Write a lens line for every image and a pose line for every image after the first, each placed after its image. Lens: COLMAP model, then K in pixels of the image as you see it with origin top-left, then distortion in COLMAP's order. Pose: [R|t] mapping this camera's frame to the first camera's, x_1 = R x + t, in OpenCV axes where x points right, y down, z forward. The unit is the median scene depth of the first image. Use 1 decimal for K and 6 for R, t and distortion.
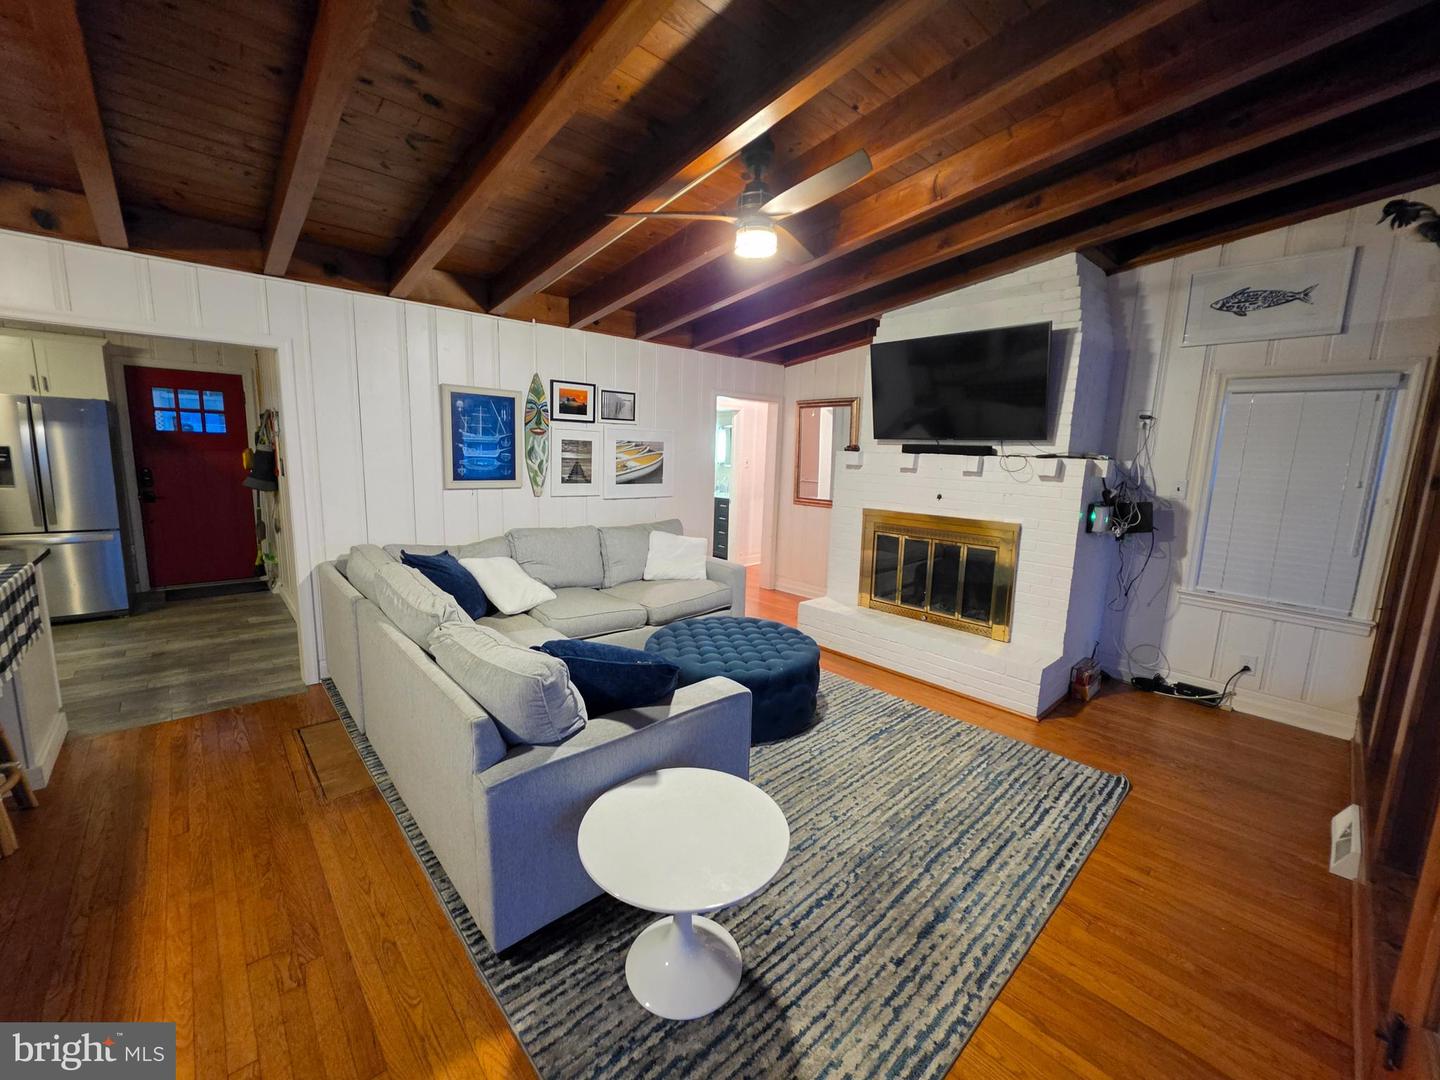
lens RADIAL K [[581.9, 0, 720.0], [0, 581.9, 540.0], [0, 0, 1]] dist [-0.001597, -0.000115]
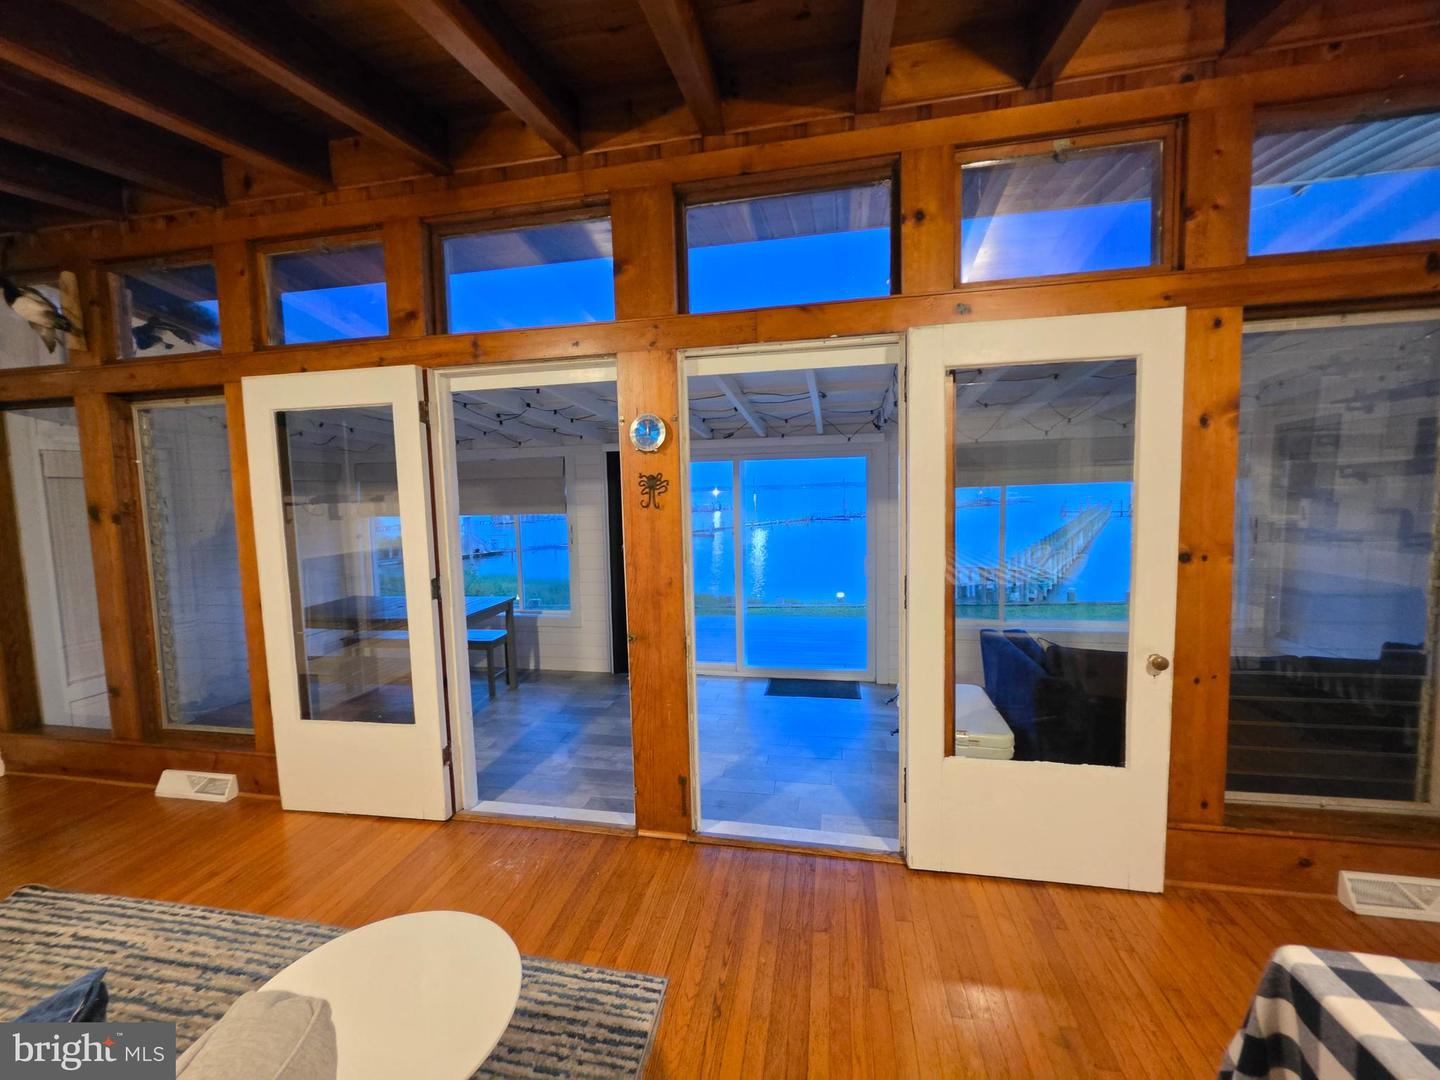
lens RADIAL K [[581.9, 0, 720.0], [0, 581.9, 540.0], [0, 0, 1]] dist [-0.001597, -0.000115]
pose [[-0.600279, -0.081798, 0.795596, -0.653355], [0.133058, 0.970680, 0.200191, -0.139169], [-0.788645, 0.226031, -0.571795, 0.700782]]
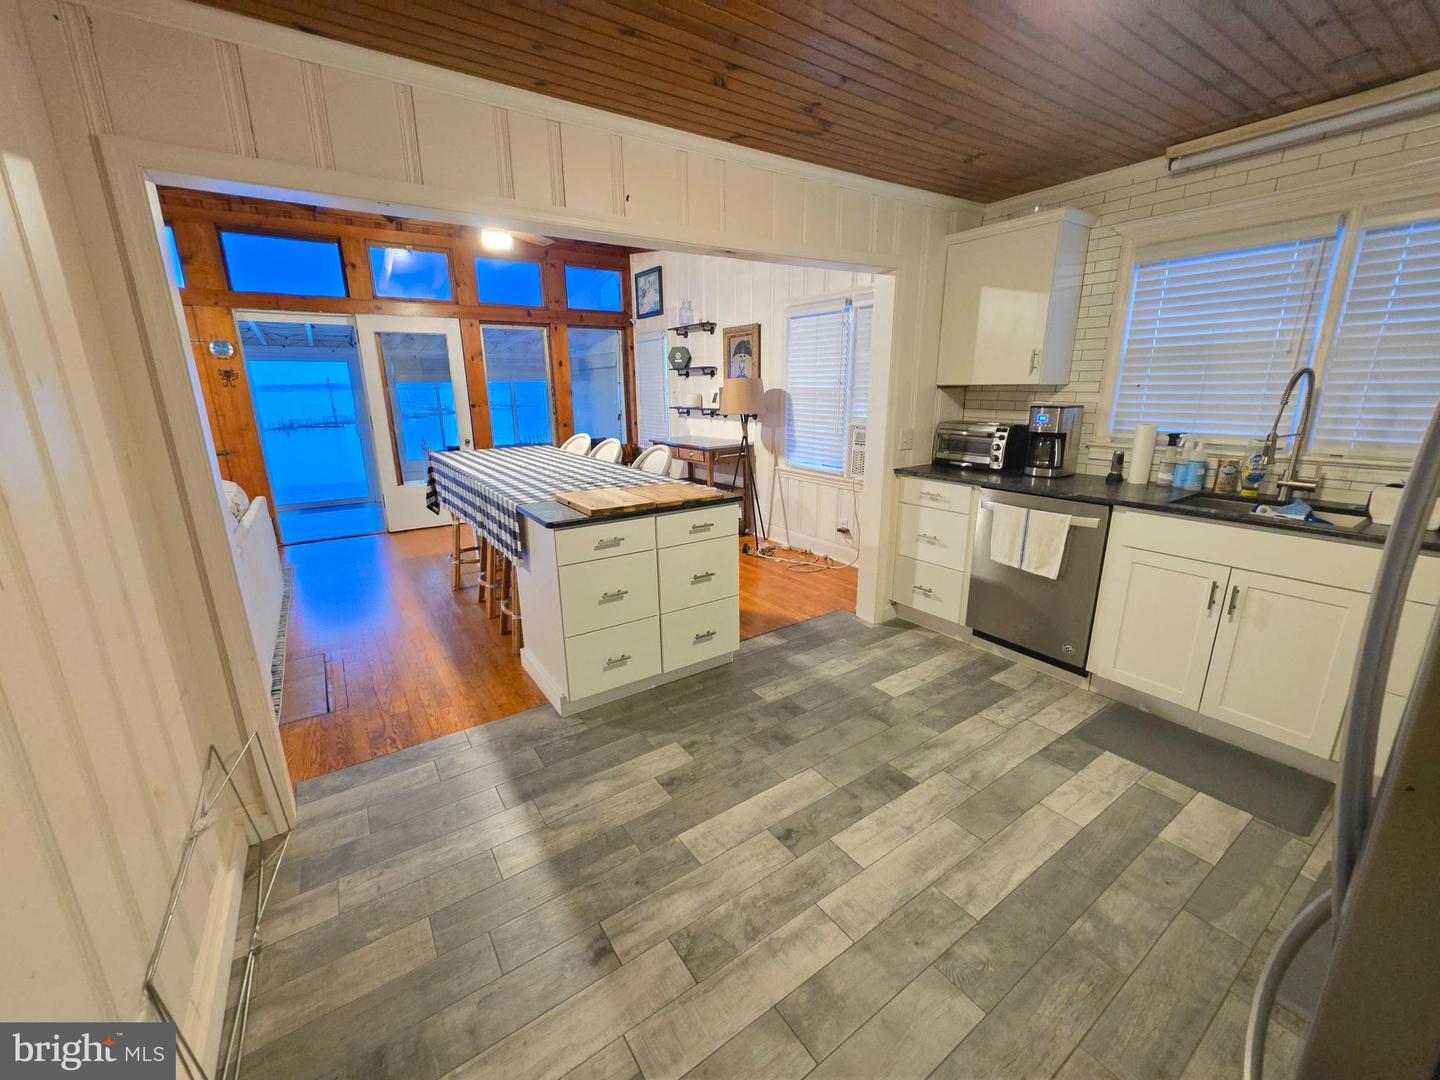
lens RADIAL K [[581.9, 0, 720.0], [0, 581.9, 540.0], [0, 0, 1]] dist [-0.001597, -0.000115]
pose [[-0.989920, -0.056670, 0.129792, -1.543031], [0.001665, 0.911730, 0.410787, -0.307321], [-0.141614, 0.406863, -0.902446, 1.742765]]
